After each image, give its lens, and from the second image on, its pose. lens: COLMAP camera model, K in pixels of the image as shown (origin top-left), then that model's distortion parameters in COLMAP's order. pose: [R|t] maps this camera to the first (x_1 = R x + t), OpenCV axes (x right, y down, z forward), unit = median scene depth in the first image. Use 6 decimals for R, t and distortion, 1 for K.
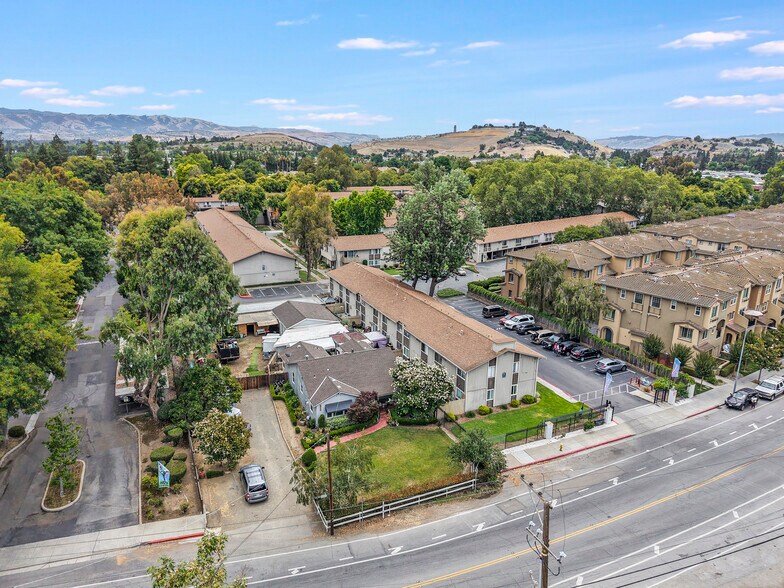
lens RADIAL K [[535.5, 0, 391.8], [0, 535.5, 294.2], [0, 0, 1]] dist [0.009055, -0.004604]
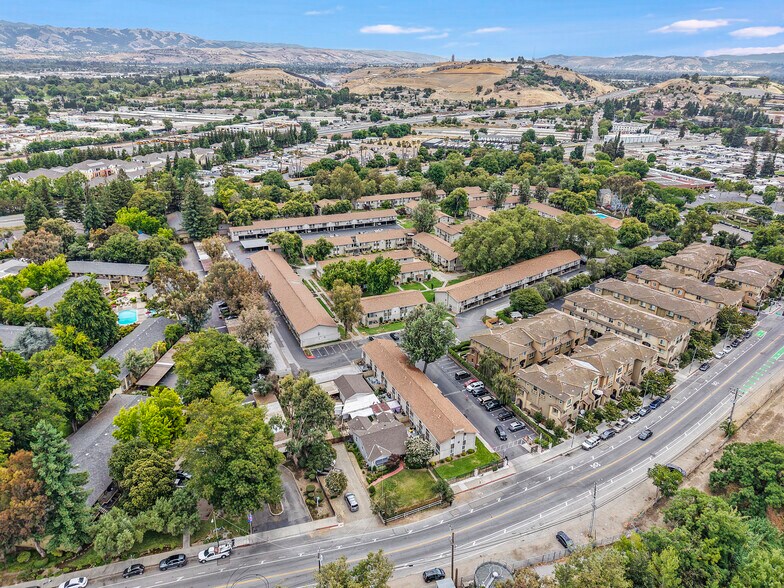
lens RADIAL K [[535.5, 0, 391.8], [0, 535.5, 294.2], [0, 0, 1]] dist [0.009055, -0.004604]
pose [[0.999957, 0.001443, 0.009194, -0.072519], [-0.002701, 0.990385, 0.138309, -0.708260], [-0.008906, -0.138328, 0.990346, -0.992595]]
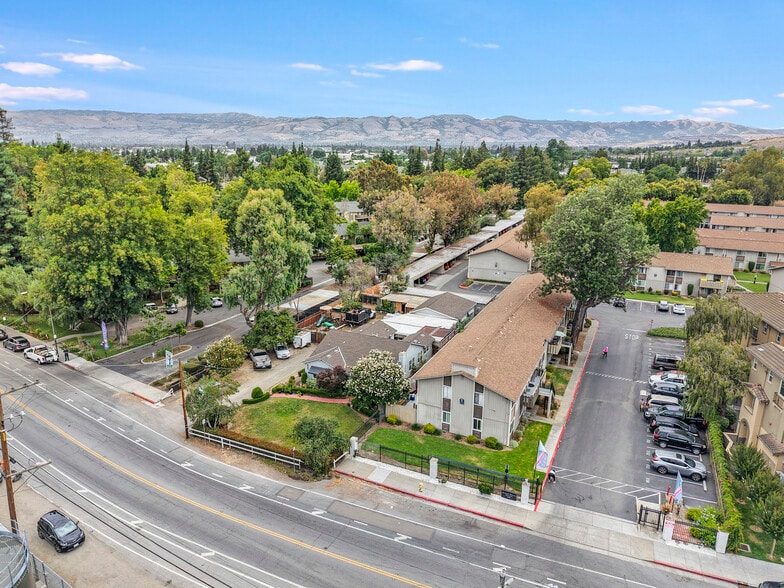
lens RADIAL K [[535.5, 0, 391.8], [0, 535.5, 294.2], [0, 0, 1]] dist [0.009055, -0.004604]
pose [[0.646487, 0.196556, -0.737170, 0.740788], [-0.204136, 0.975577, 0.081100, -0.067840], [0.735107, 0.098053, 0.670822, 0.305973]]
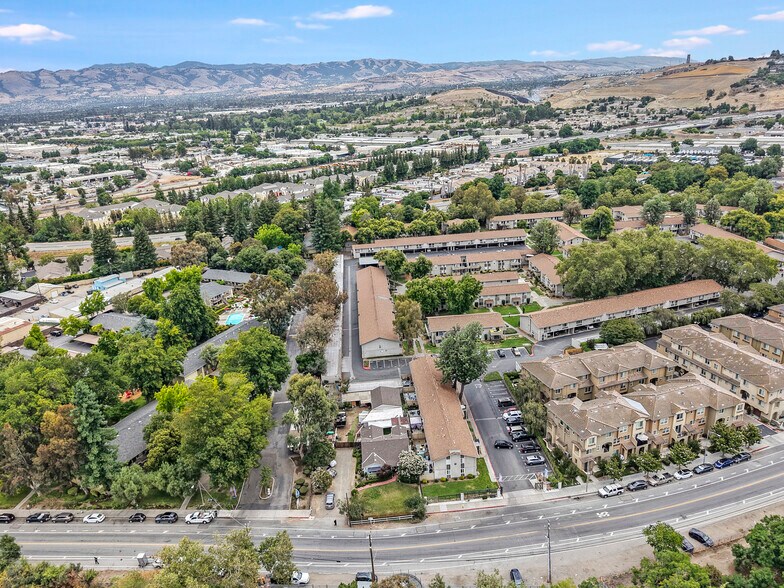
lens RADIAL K [[574.8, 0, 392.0], [0, 574.8, 294.1], [0, 0, 1]] dist [0.019939, -0.021583]
pose [[0.936670, 0.055272, -0.345824, 0.696660], [-0.024757, 0.995447, 0.092044, -0.677034], [0.349336, -0.077653, 0.933774, -1.059166]]
